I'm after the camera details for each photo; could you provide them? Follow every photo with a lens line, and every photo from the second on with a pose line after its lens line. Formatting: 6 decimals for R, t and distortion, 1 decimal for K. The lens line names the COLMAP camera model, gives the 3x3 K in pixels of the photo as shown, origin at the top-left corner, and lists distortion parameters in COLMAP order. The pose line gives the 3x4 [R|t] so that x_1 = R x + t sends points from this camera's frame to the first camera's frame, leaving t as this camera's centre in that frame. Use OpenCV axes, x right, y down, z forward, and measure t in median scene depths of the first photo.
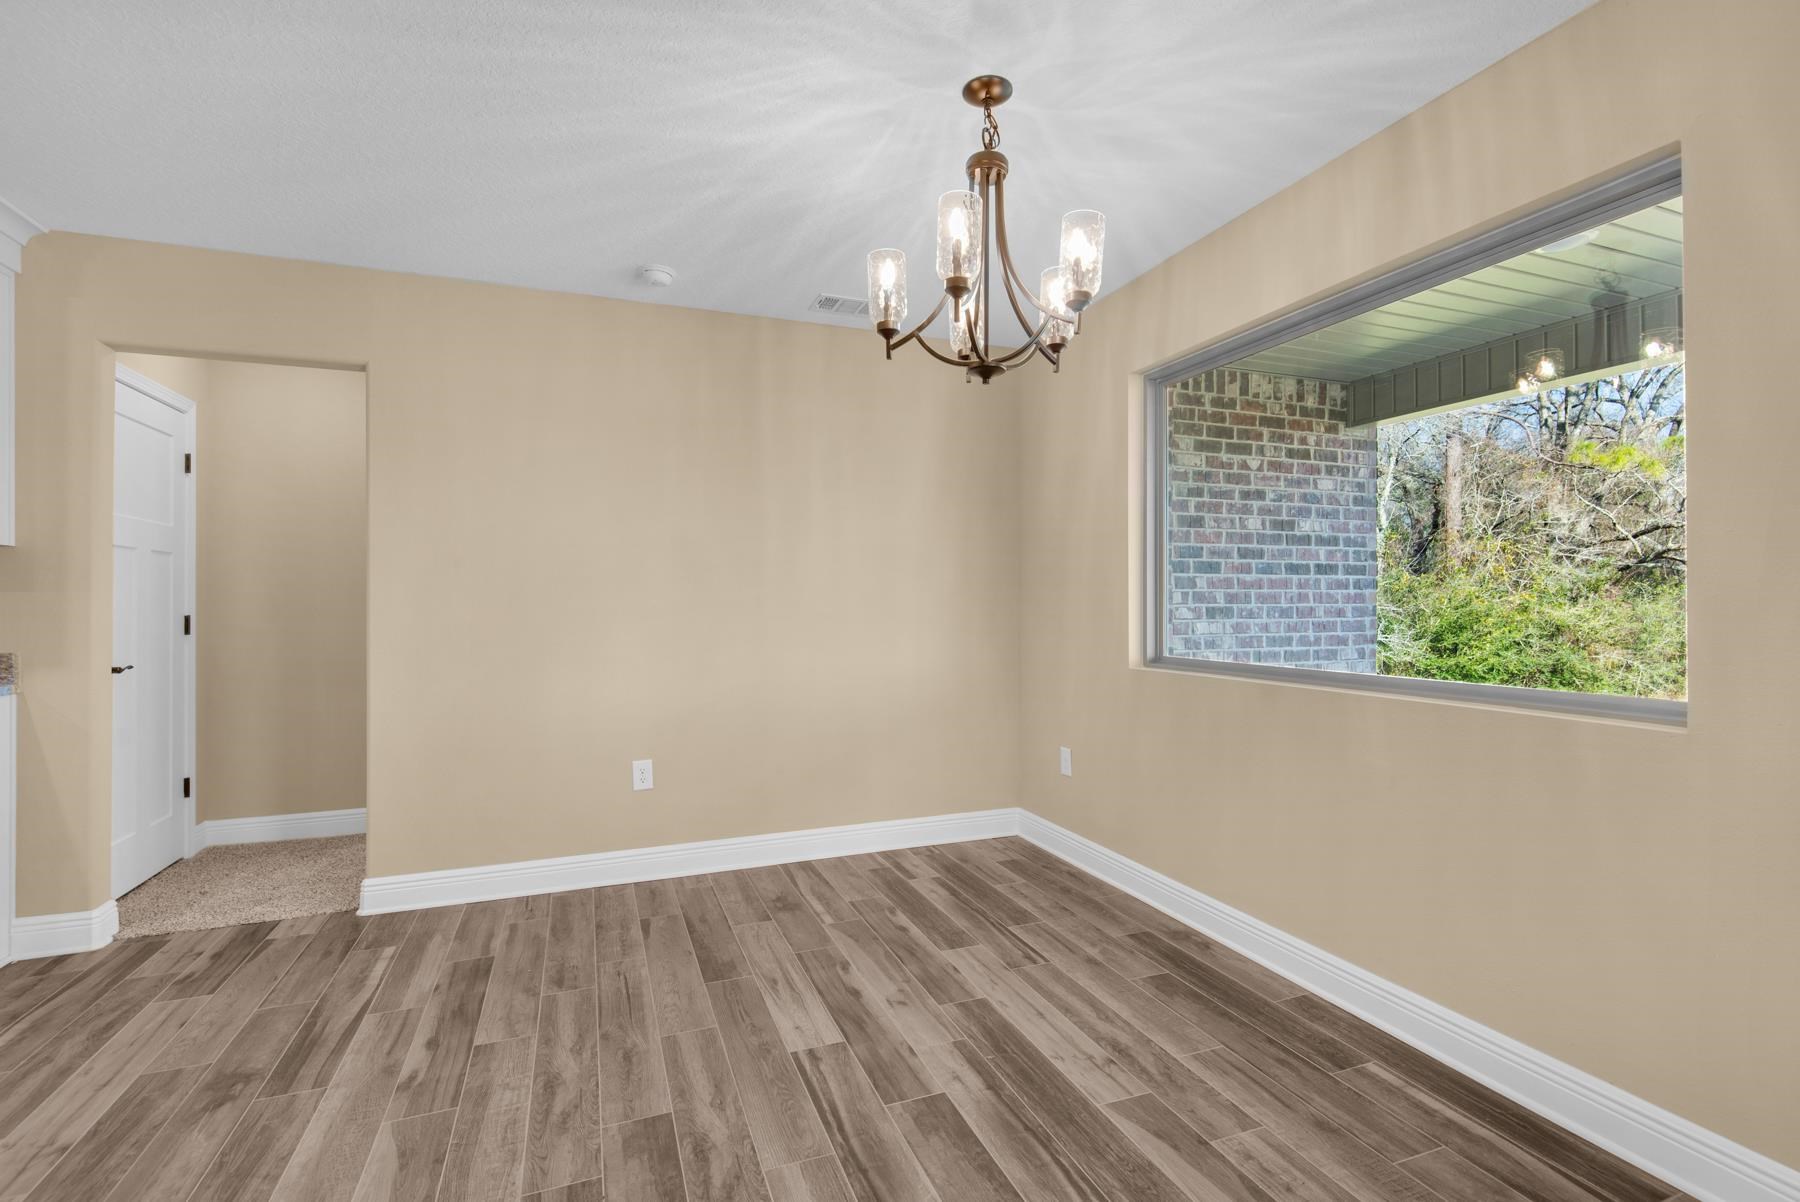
lens RADIAL K [[826.5, 0, 927.0], [0, 826.5, 605.5], [0, 0, 1]] dist [0.042626, -0.033136]
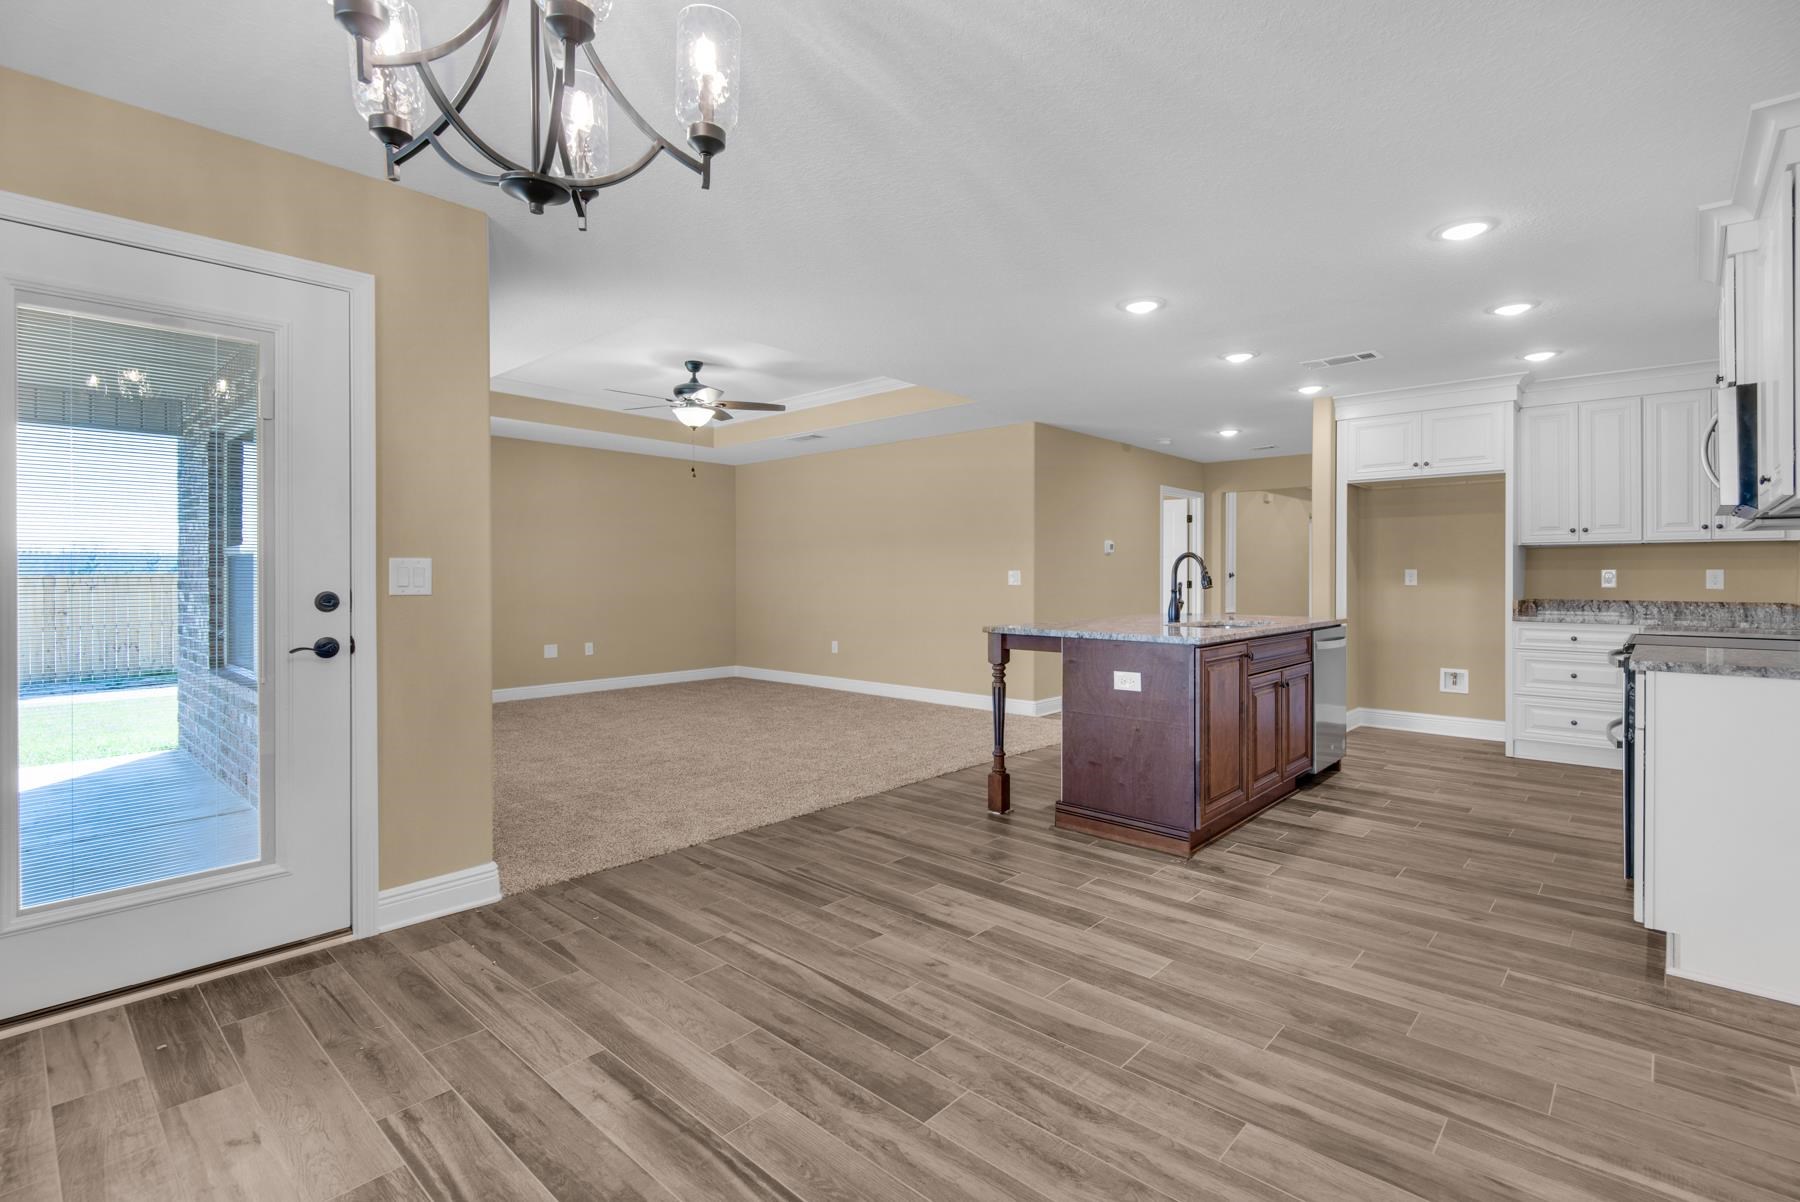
lens RADIAL K [[812.5, 0, 906.3], [0, 812.5, 578.2], [0, 0, 1]] dist [0.000248, -0.000454]
pose [[-0.901314, 0.005802, -0.433127, 0.052217], [0.001661, 0.999949, 0.009938, 0.000586], [0.433162, 0.008238, -0.901278, 1.001365]]
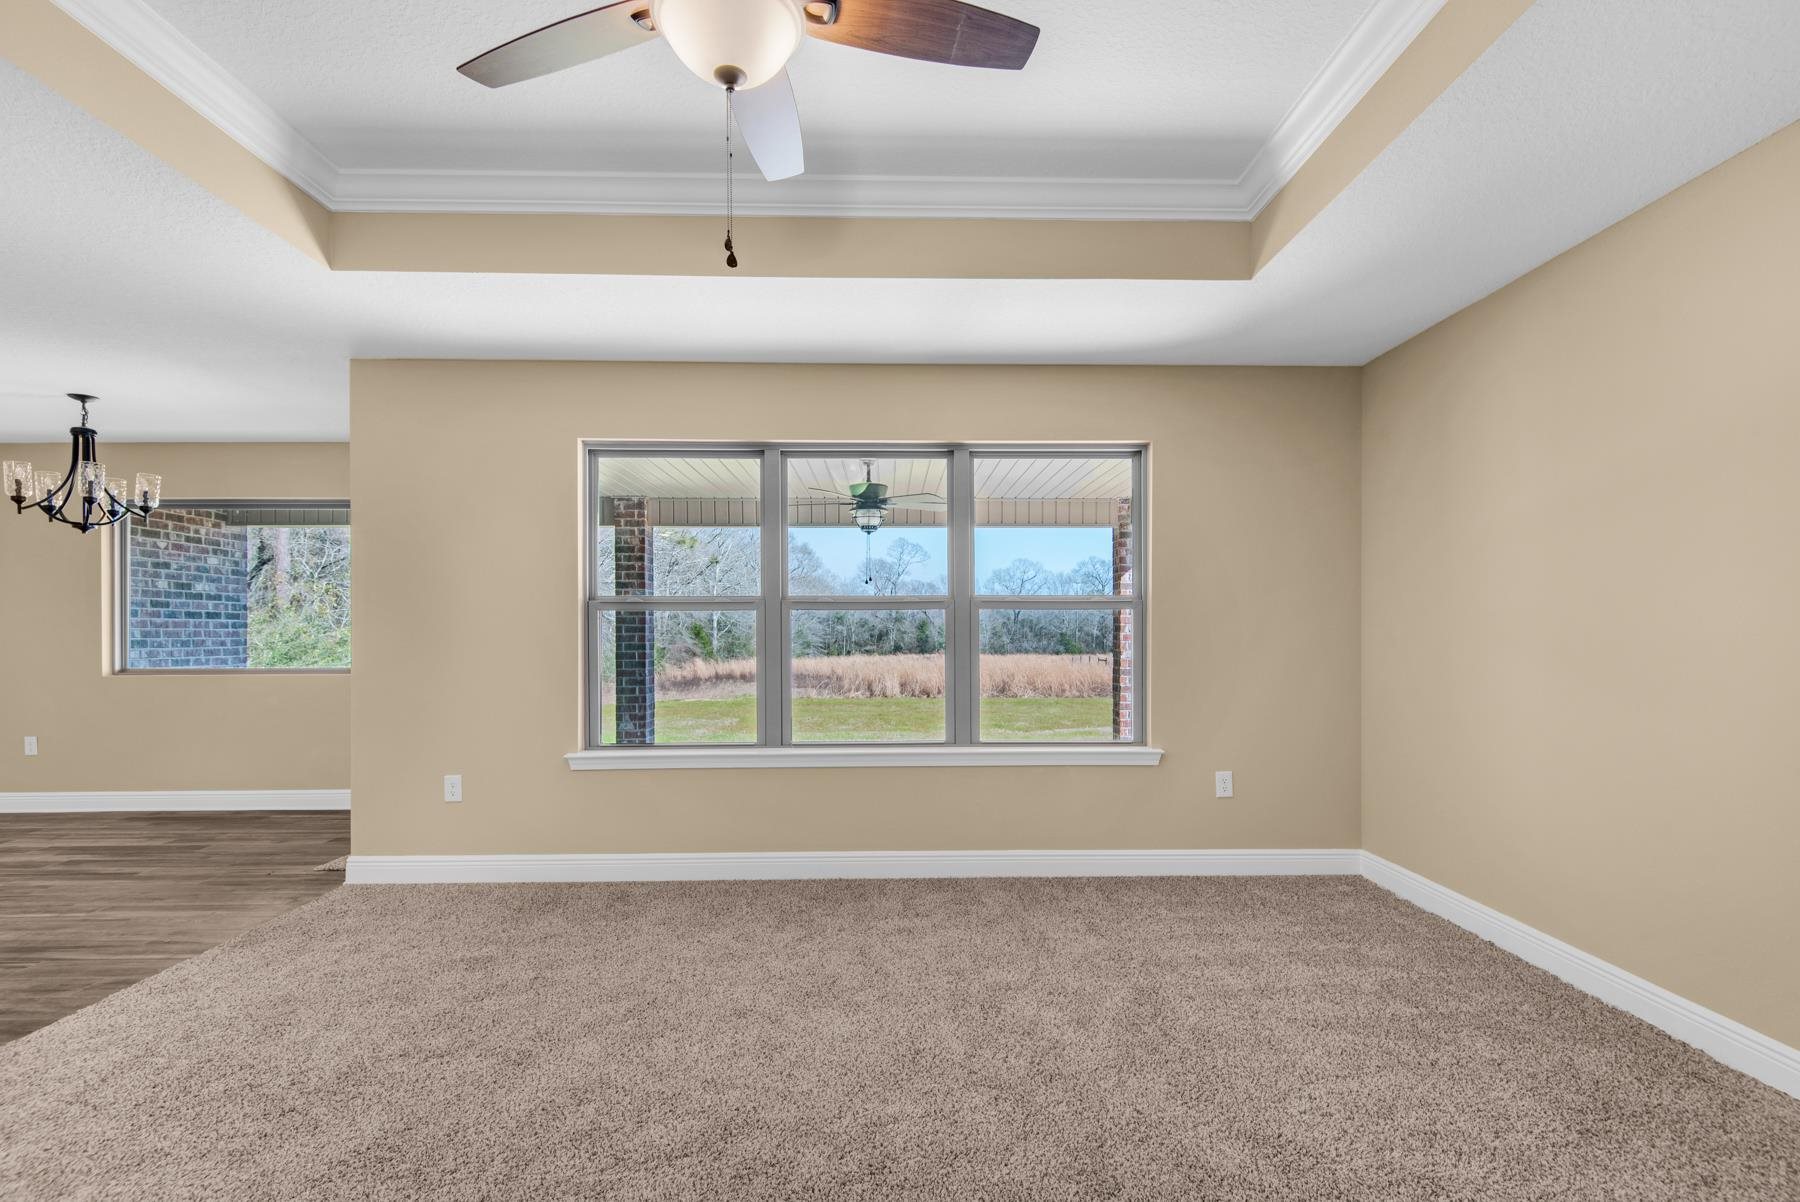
lens RADIAL K [[832.9, 0, 896.4], [0, 832.9, 631.4], [0, 0, 1]] dist [-0.003068, -0.001198]
pose [[0.359984, 0.004606, 0.932947, -0.700695], [0.006199, 0.999954, -0.007329, 0.007230], [-0.932938, 0.008422, 0.359939, -1.029660]]
